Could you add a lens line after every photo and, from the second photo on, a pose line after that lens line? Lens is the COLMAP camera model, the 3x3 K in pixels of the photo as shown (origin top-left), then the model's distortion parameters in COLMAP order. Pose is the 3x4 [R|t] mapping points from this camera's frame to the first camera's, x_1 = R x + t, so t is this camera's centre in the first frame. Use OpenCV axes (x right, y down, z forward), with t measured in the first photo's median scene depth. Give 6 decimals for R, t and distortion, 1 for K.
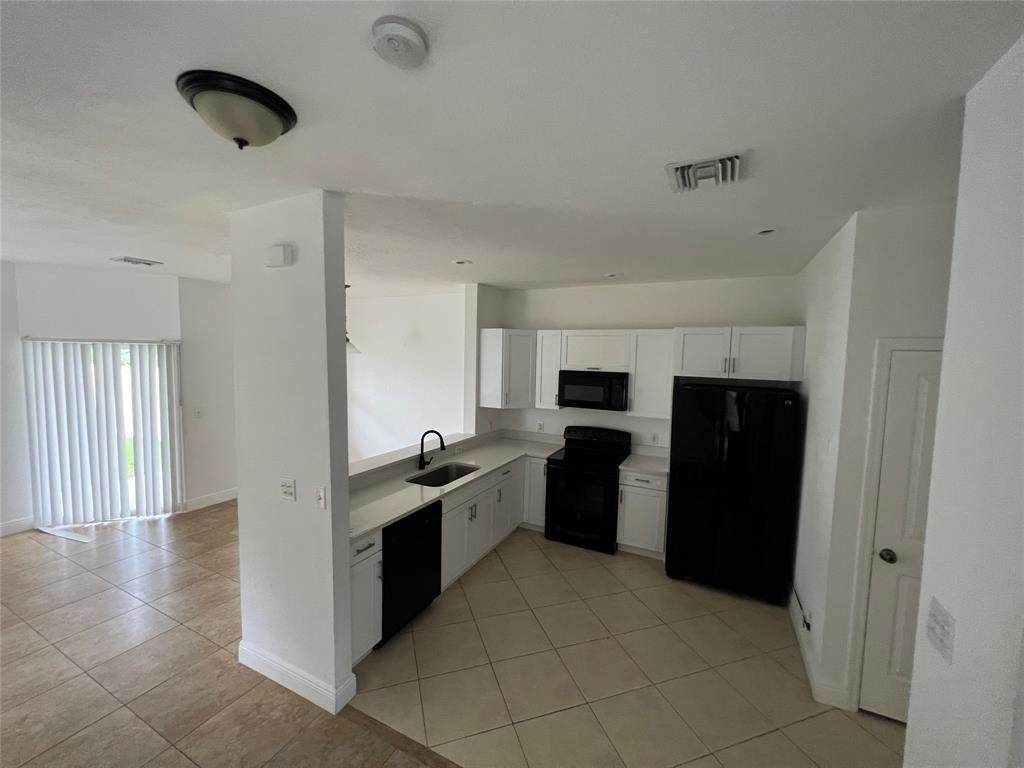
lens RADIAL K [[412.3, 0, 512.0], [0, 412.3, 384.0], [0, 0, 1]] dist [0.002257, 0.000257]
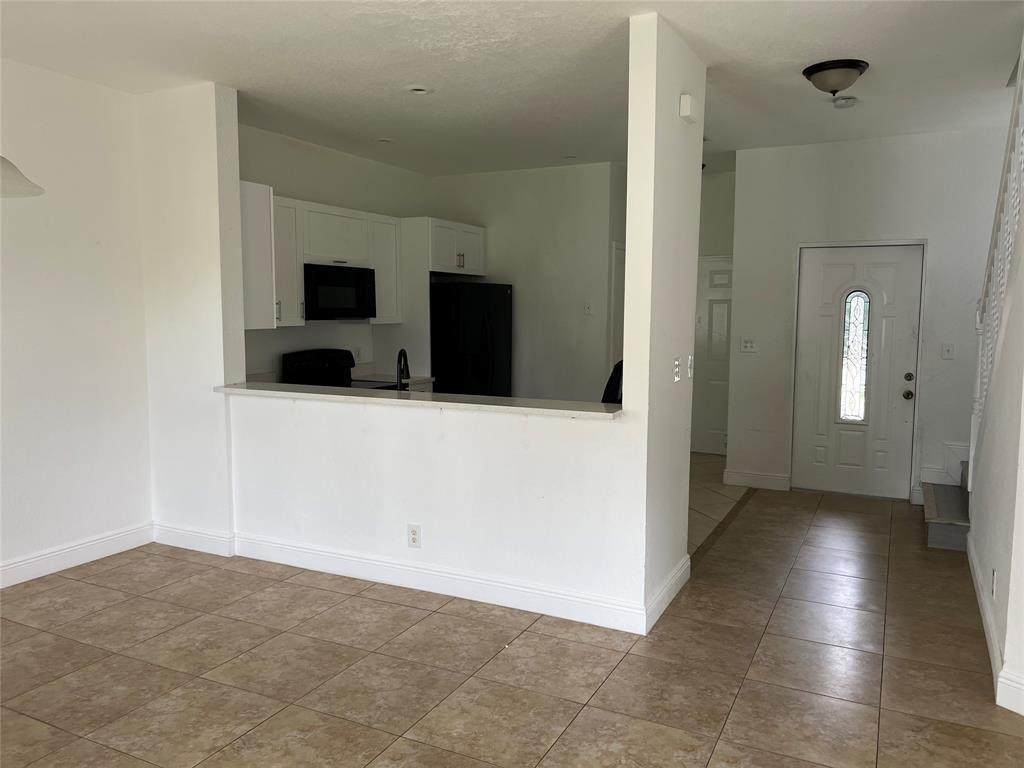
lens RADIAL K [[781.0, 0, 512.0], [0, 781.0, 384.0], [0, 0, 1]] dist [-0.002810, -0.001414]
pose [[-0.000856, -0.120671, 0.992692, -1.335059], [0.065212, 0.990573, 0.120469, 0.032098], [-0.997871, 0.064838, 0.007021, 0.808193]]
